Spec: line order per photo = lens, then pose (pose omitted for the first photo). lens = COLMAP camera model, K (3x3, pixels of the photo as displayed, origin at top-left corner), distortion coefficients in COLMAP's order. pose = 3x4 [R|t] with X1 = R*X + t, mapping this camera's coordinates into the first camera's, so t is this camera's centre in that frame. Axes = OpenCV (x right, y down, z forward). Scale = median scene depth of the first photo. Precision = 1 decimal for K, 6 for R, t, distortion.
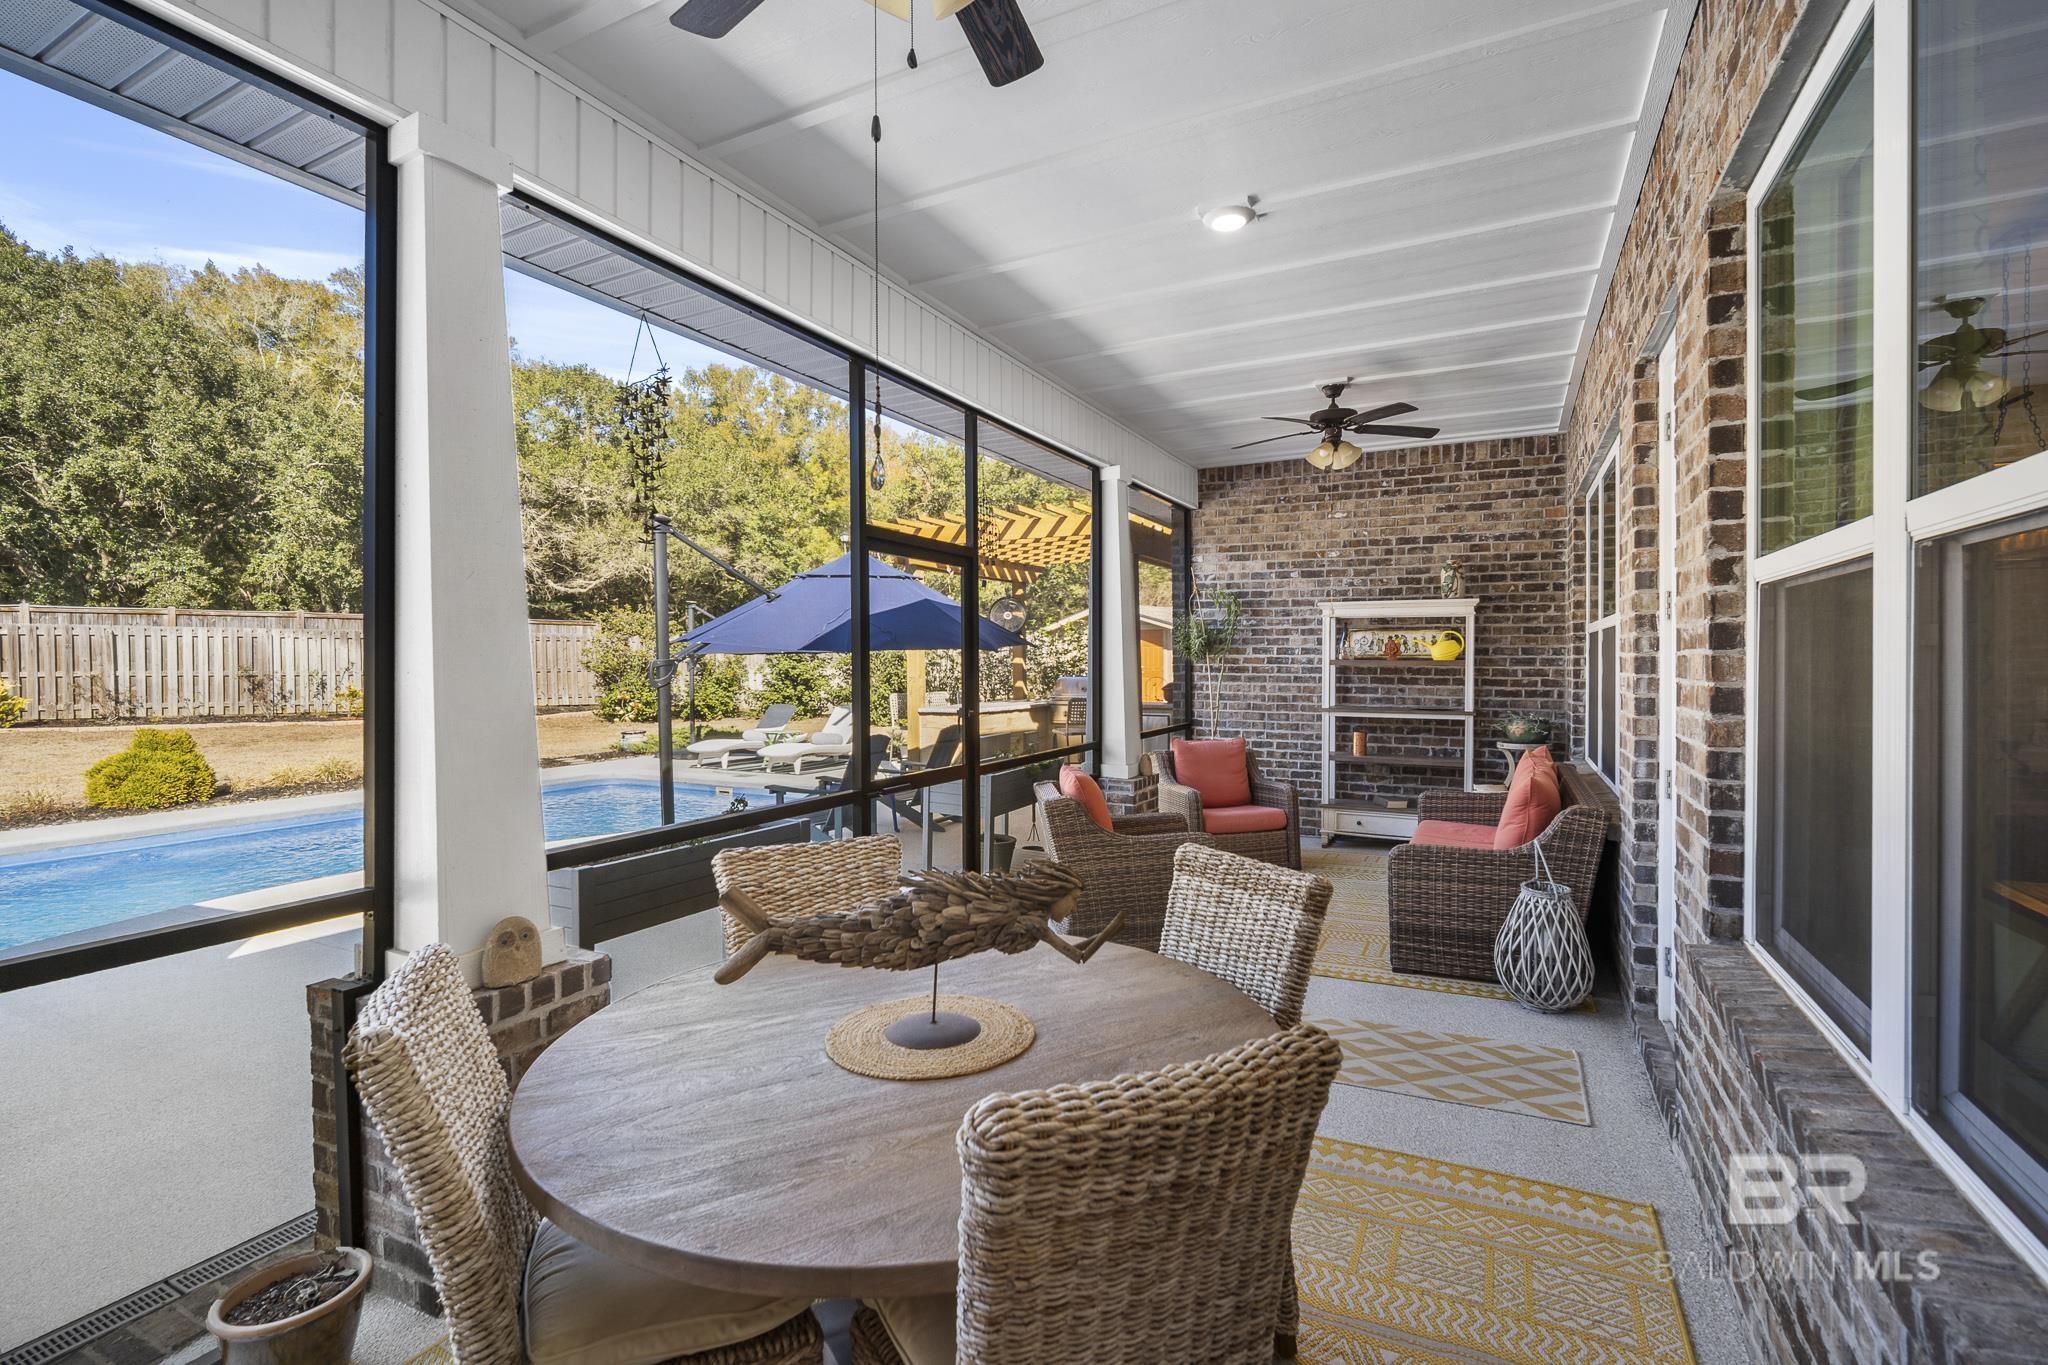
lens RADIAL K [[926.3, 0, 1022.8], [0, 926.3, 675.4], [0, 0, 1]] dist [0.002097, 0.000003]
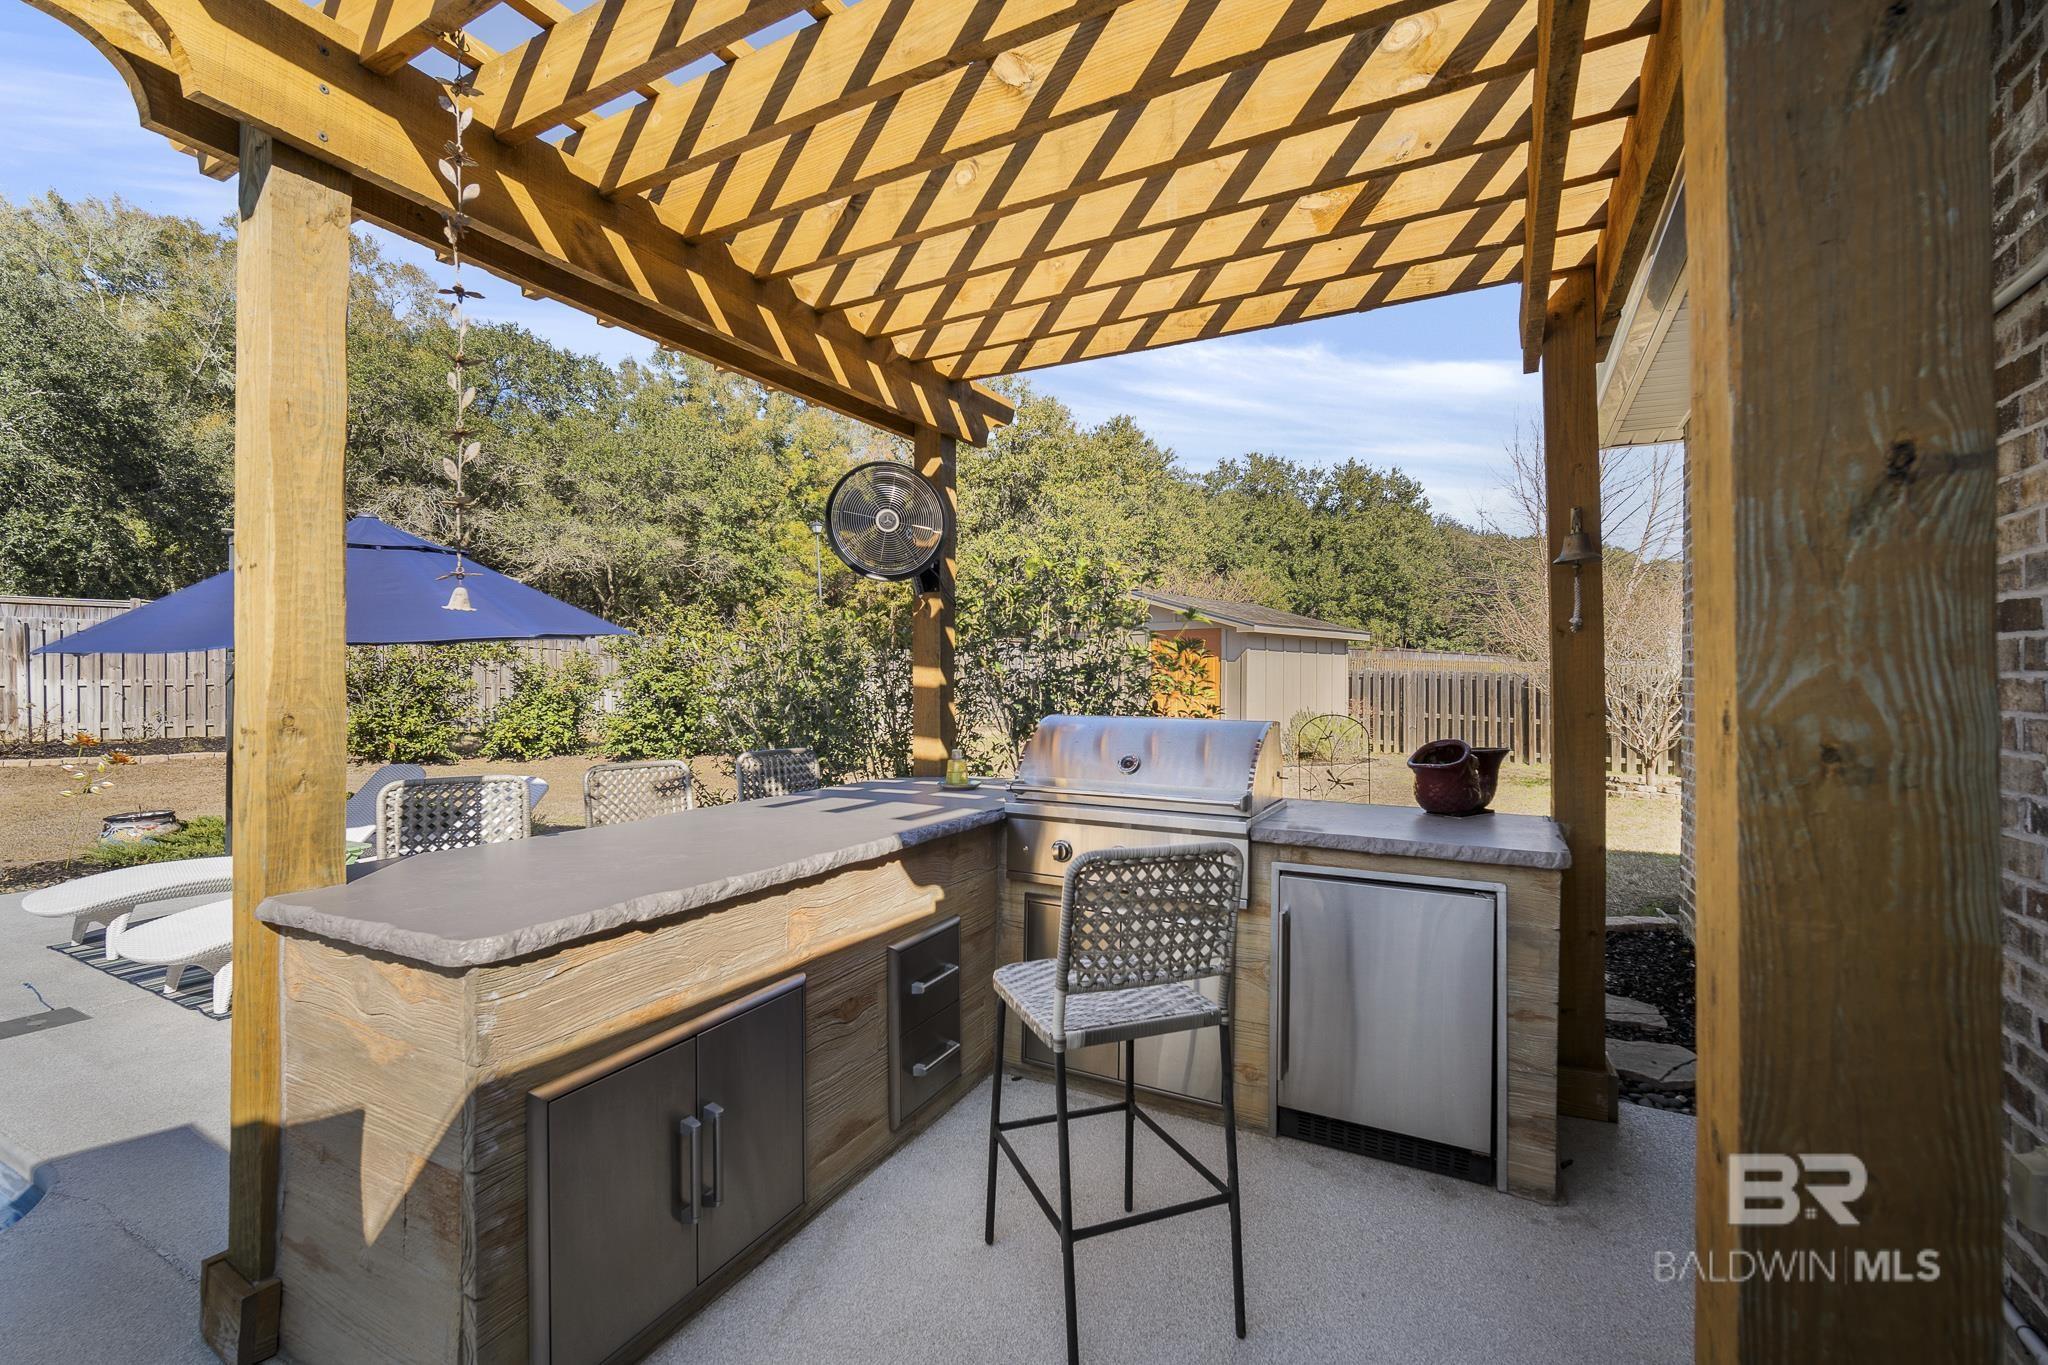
lens RADIAL K [[876.1, 0, 1018.2], [0, 876.1, 680.8], [0, 0, 1]] dist [-0.001076, -0.000040]
pose [[0.999590, 0.007290, -0.027682, 0.012074], [-0.007652, 0.999886, -0.012988, -0.000911], [0.027585, 0.013194, 0.999532, 0.208424]]
